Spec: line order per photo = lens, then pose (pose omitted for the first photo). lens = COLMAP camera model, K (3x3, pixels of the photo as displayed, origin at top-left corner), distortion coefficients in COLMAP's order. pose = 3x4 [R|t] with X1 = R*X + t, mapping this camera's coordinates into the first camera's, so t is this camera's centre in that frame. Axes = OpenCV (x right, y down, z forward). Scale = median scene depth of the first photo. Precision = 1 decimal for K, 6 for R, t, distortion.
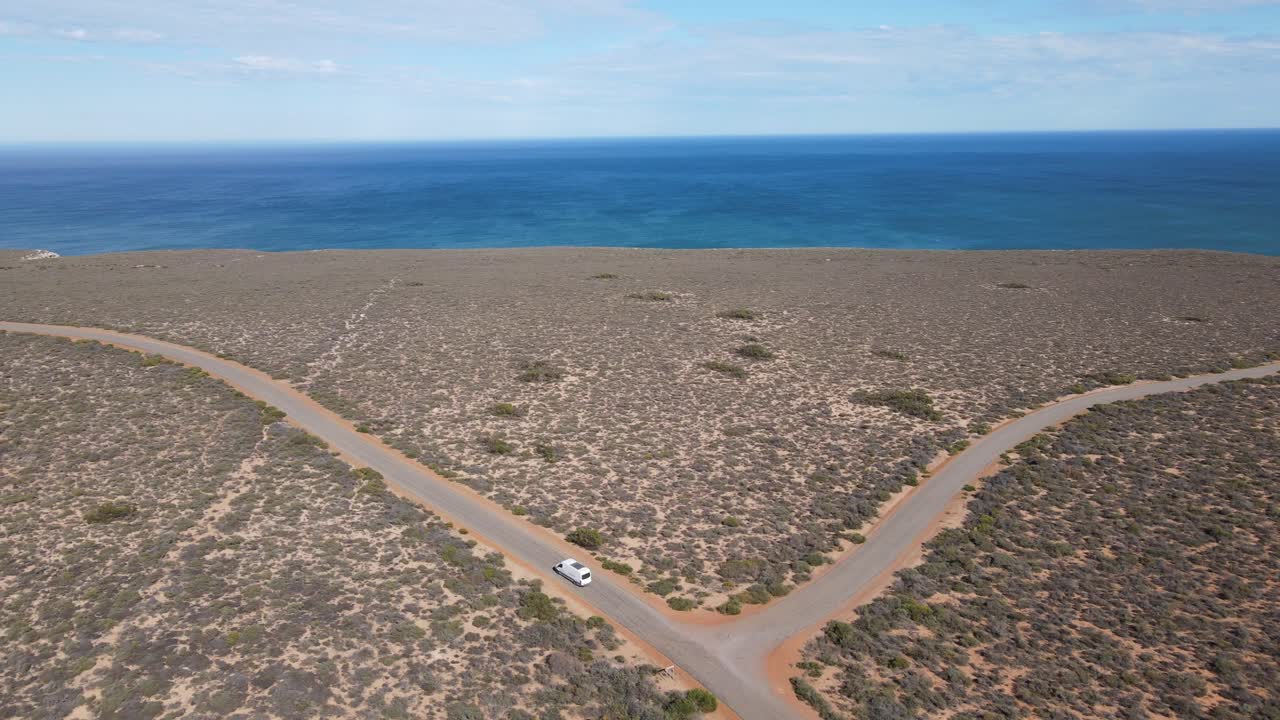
lens RADIAL K [[964.5, 0, 639.4], [0, 964.5, 360.9], [0, 0, 1]] dist [0.003590, -0.009289]
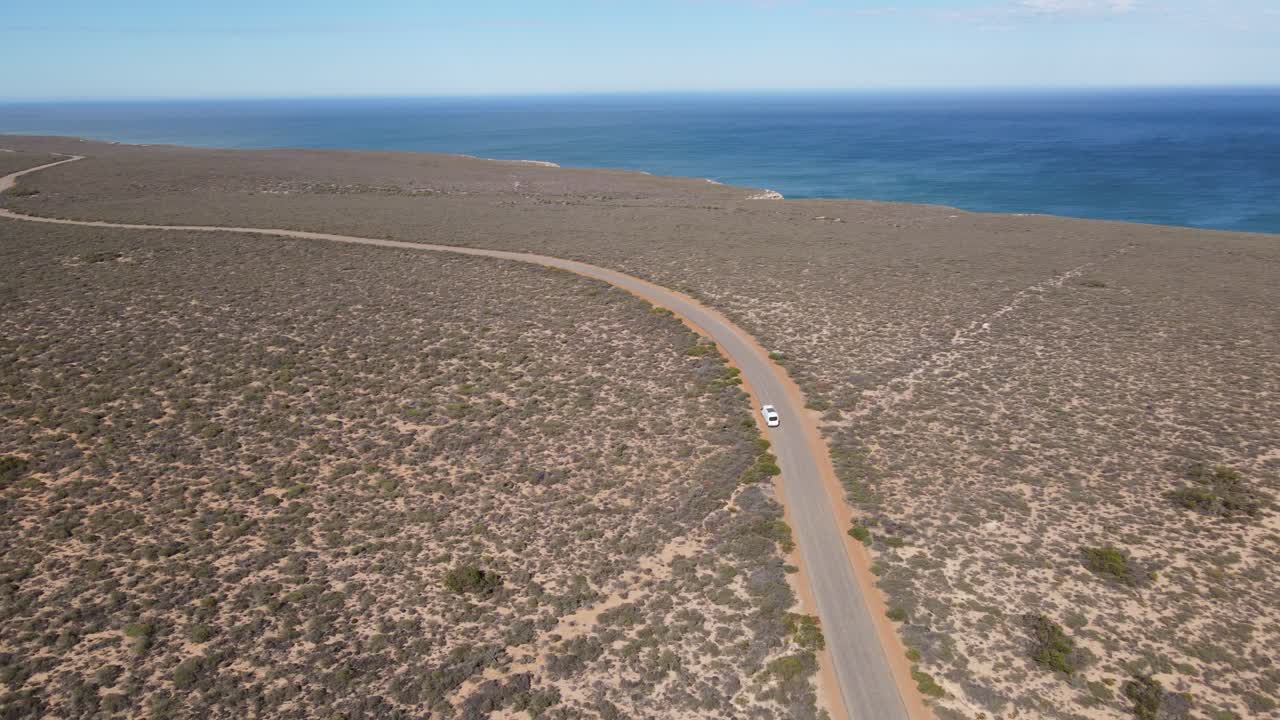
lens RADIAL K [[964.5, 0, 639.1], [0, 964.5, 356.8], [0, 0, 1]] dist [0.003590, -0.009289]
pose [[0.725300, 0.181802, -0.663994, 0.012451], [-0.148440, 0.983112, 0.107032, -0.088282], [0.672239, 0.020933, 0.740038, 0.410531]]
